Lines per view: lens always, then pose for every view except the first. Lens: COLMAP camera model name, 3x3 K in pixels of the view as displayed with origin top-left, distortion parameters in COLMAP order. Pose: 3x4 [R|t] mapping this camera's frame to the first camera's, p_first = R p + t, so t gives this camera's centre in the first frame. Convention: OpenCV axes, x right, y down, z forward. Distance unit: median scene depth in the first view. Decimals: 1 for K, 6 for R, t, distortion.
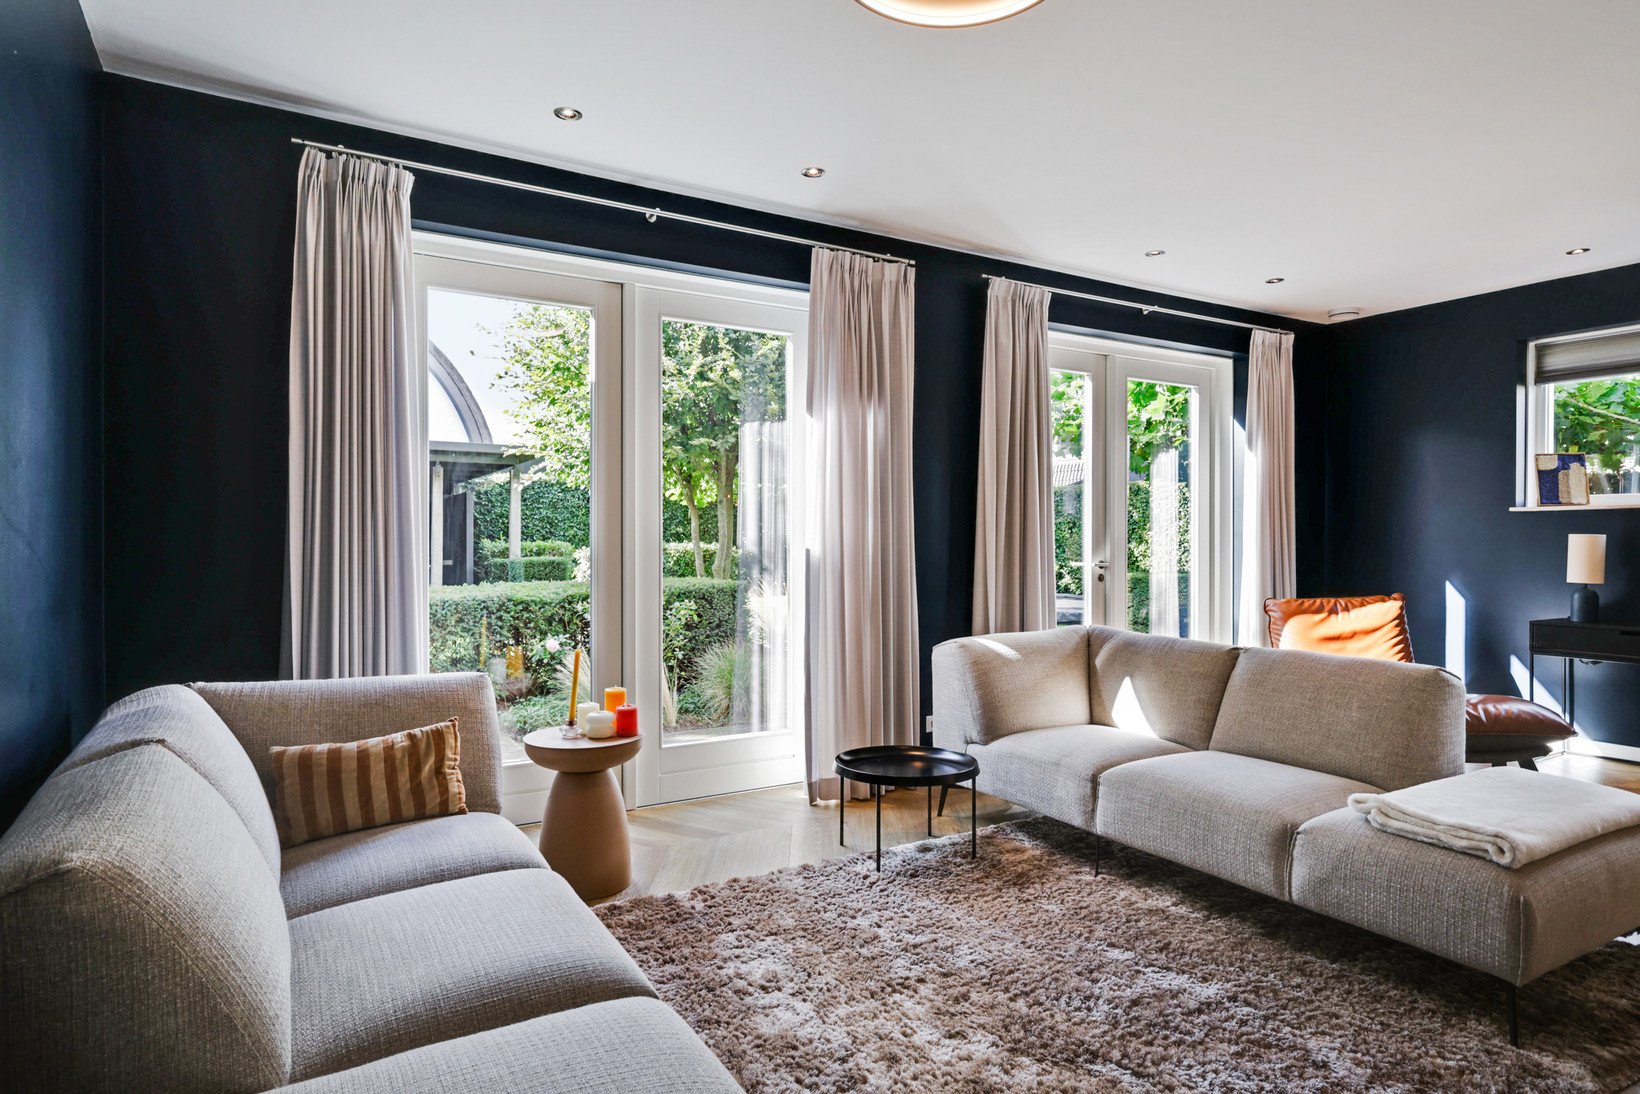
lens RADIAL K [[937.2, 0, 822.6], [0, 937.2, 545.8], [0, 0, 1]] dist [0.010171, -0.002154]
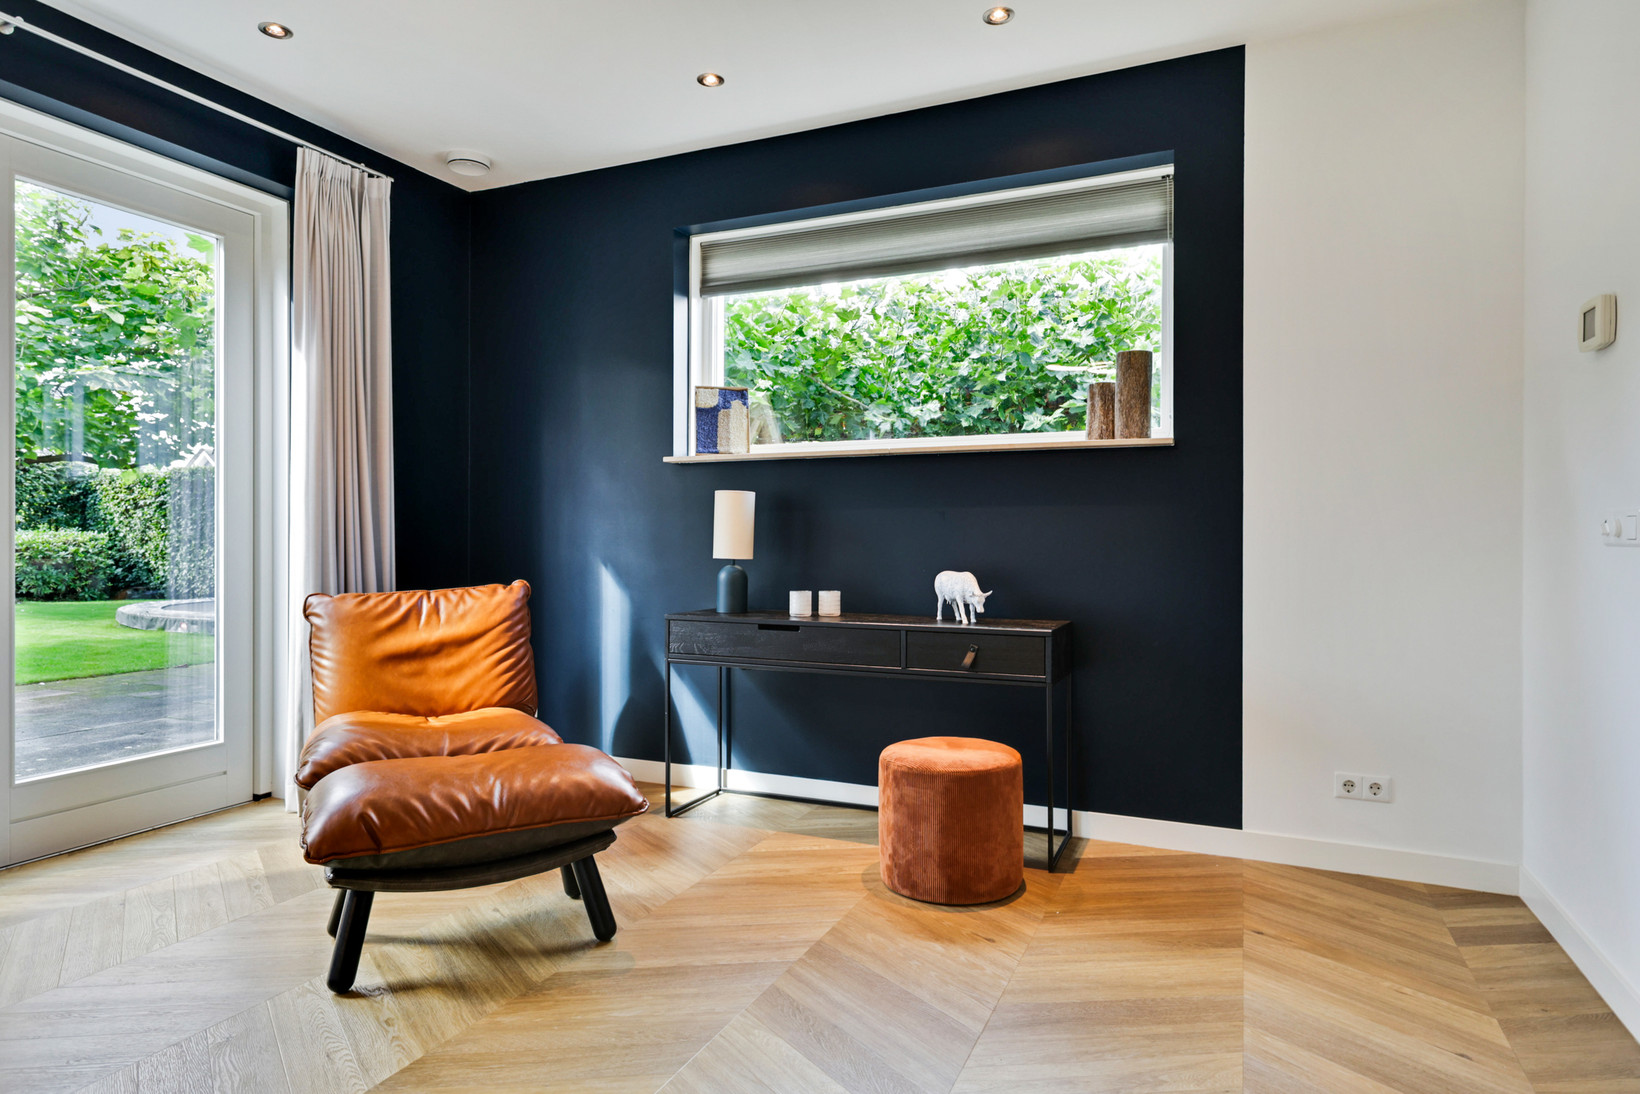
lens RADIAL K [[937.2, 0, 823.3], [0, 937.2, 538.3], [0, 0, 1]] dist [0.010171, -0.002154]
pose [[0.818570, 0.001098, 0.574406, 0.527684], [0.002427, 0.999983, -0.005370, 0.032823], [-0.574402, 0.005790, 0.818553, 0.432250]]
